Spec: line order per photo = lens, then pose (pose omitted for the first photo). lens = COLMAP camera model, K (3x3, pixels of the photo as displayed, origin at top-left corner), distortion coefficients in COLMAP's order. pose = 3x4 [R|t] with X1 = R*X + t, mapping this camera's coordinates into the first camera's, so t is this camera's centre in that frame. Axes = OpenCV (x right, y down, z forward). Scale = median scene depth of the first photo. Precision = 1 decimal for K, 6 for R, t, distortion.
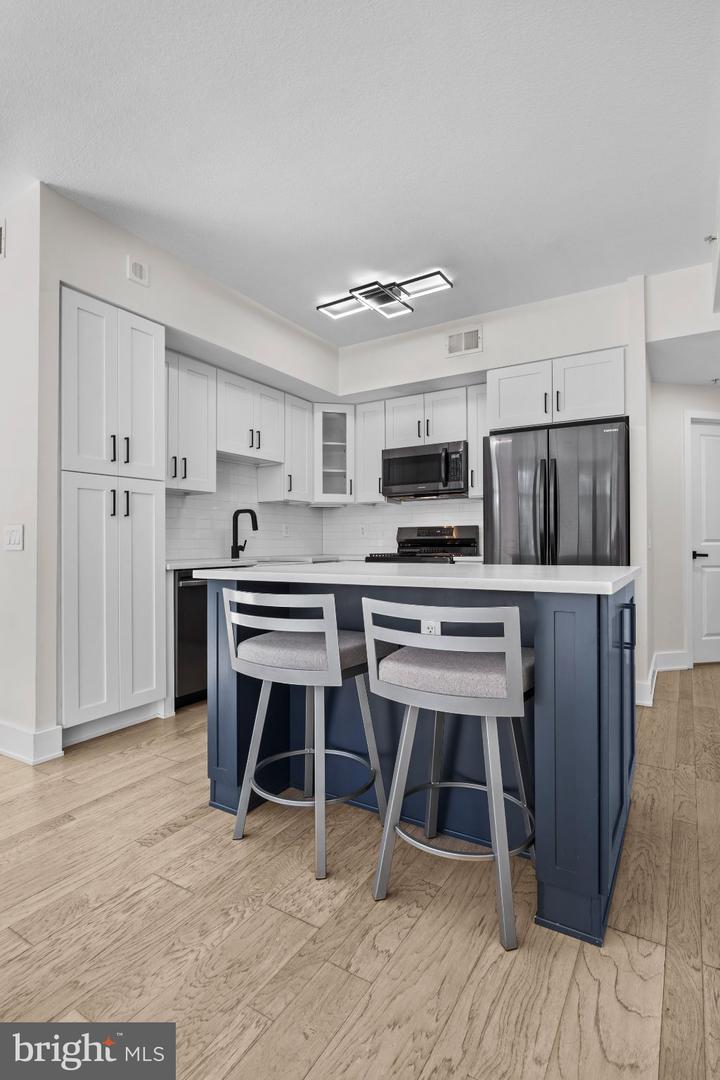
lens RADIAL K [[533.3, 0, 357.8], [0, 533.3, 543.3], [0, 0, 1]] dist [-0.006202, -0.000183]
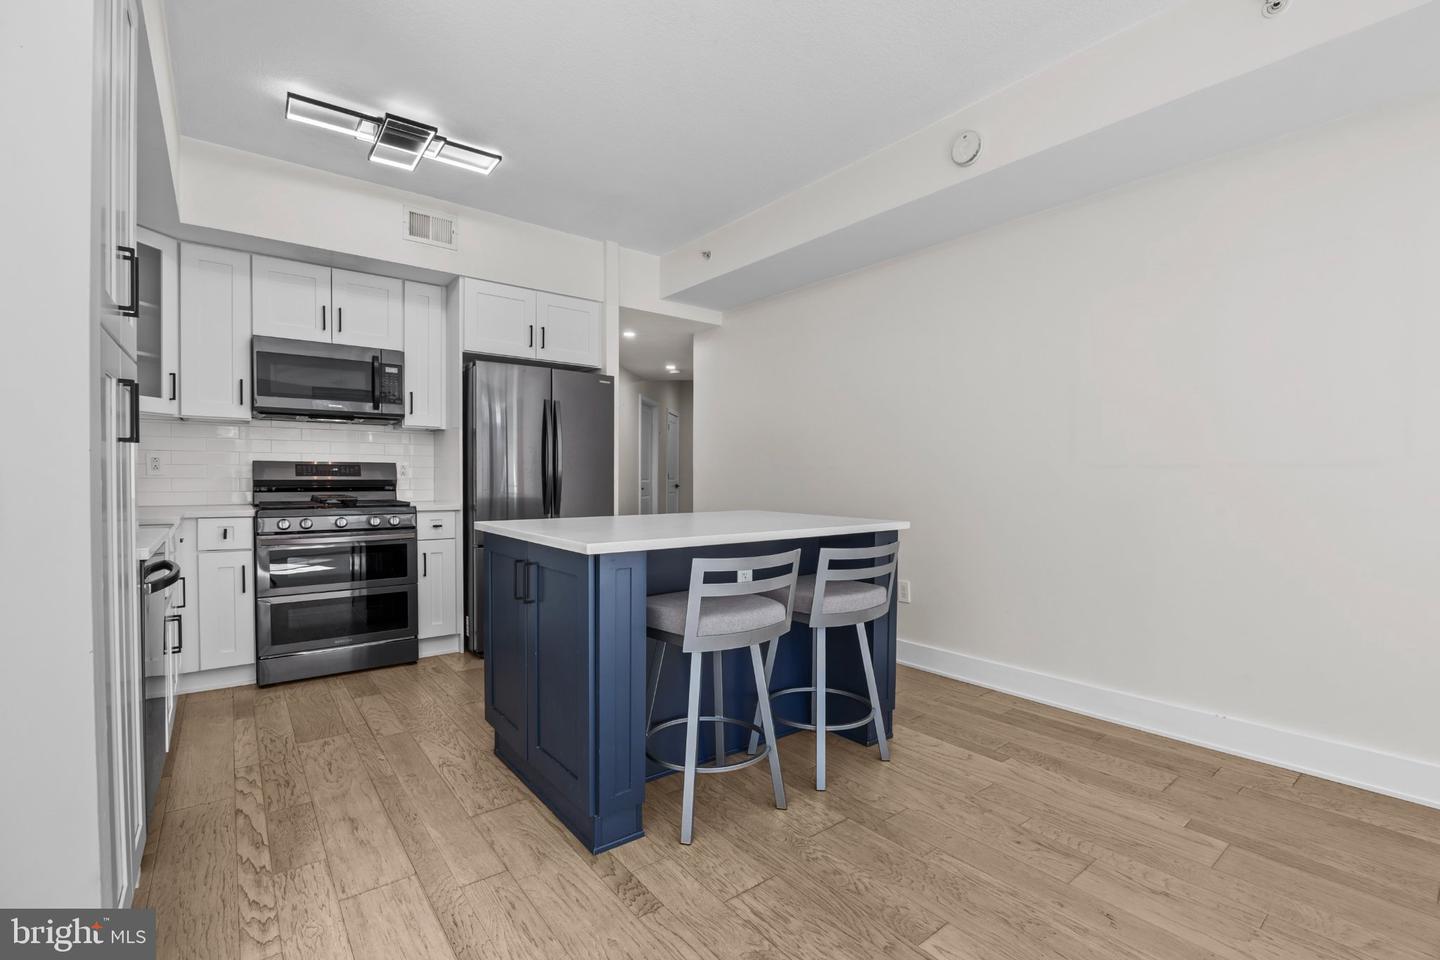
lens RADIAL K [[640.7, 0, 728.4], [0, 640.7, 494.3], [0, 0, 1]] dist [-0.017708, 0.001024]
pose [[0.337695, -0.020891, 0.941024, -0.856905], [-0.012034, 0.999576, 0.026509, -0.032531], [-0.941179, -0.020277, 0.337301, 0.435153]]
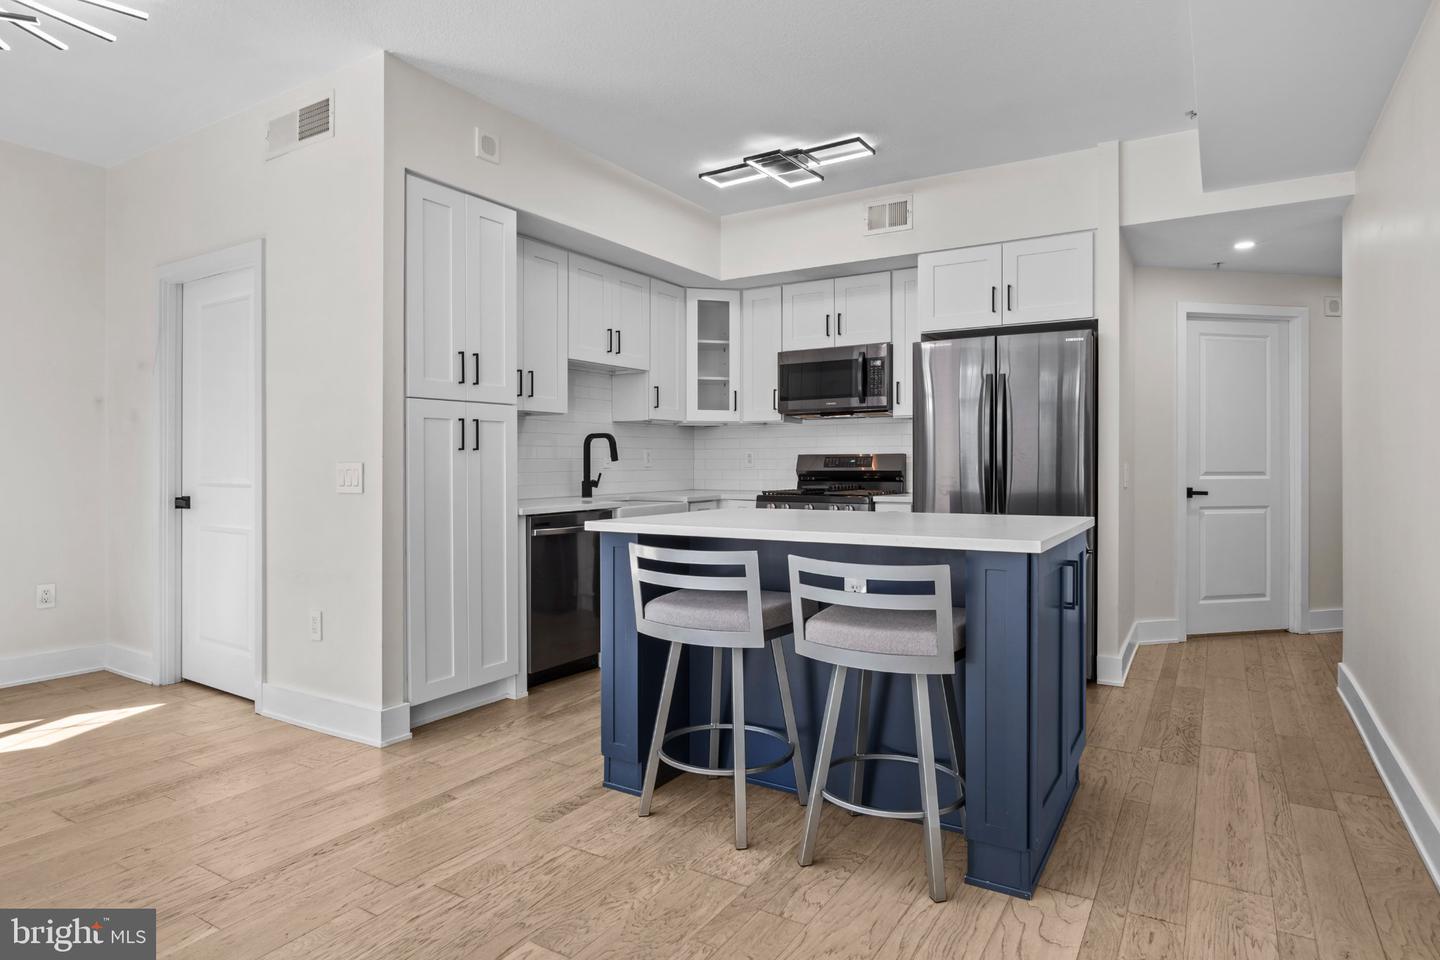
lens RADIAL K [[816.7, 0, 715.8], [0, 816.7, 472.8], [0, 0, 1]] dist [-0.015751, 0.005722]
pose [[0.999996, 0.001517, -0.002541, -0.072494], [-0.001479, 0.999891, 0.014670, -0.040071], [0.002563, -0.014666, 0.999889, -0.284768]]
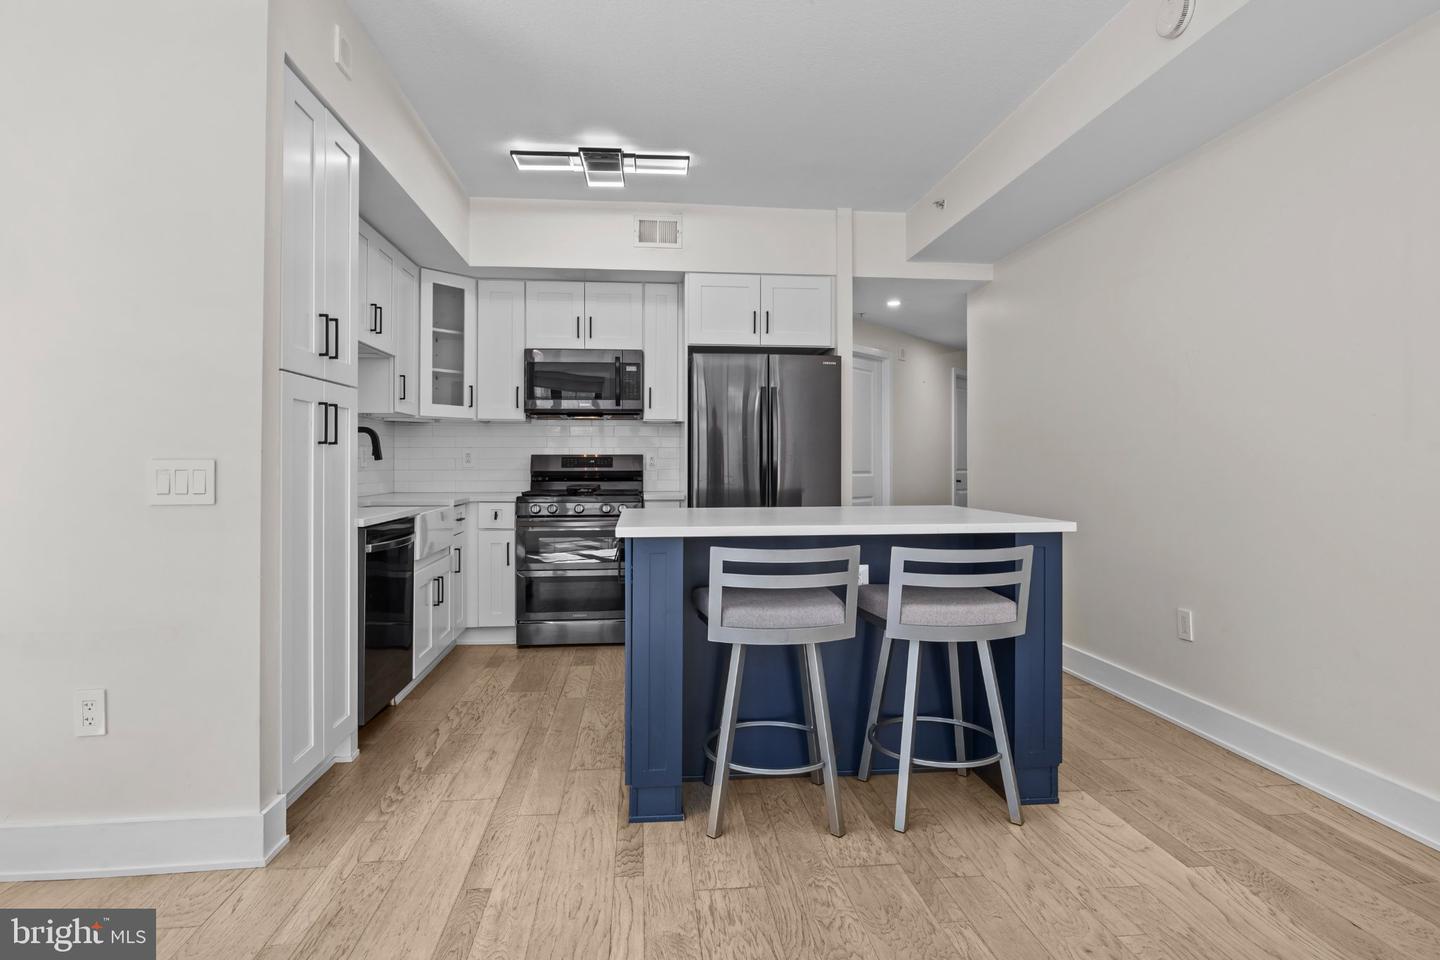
lens RADIAL K [[766.3, 0, 716.0], [0, 766.3, 467.3], [0, 0, 1]] dist [-0.007018, 0.001715]
pose [[0.793779, 0.001995, 0.608203, -0.712913], [-0.005263, 0.999980, 0.003588, -0.033867], [-0.608184, -0.006049, 0.793773, 0.015691]]
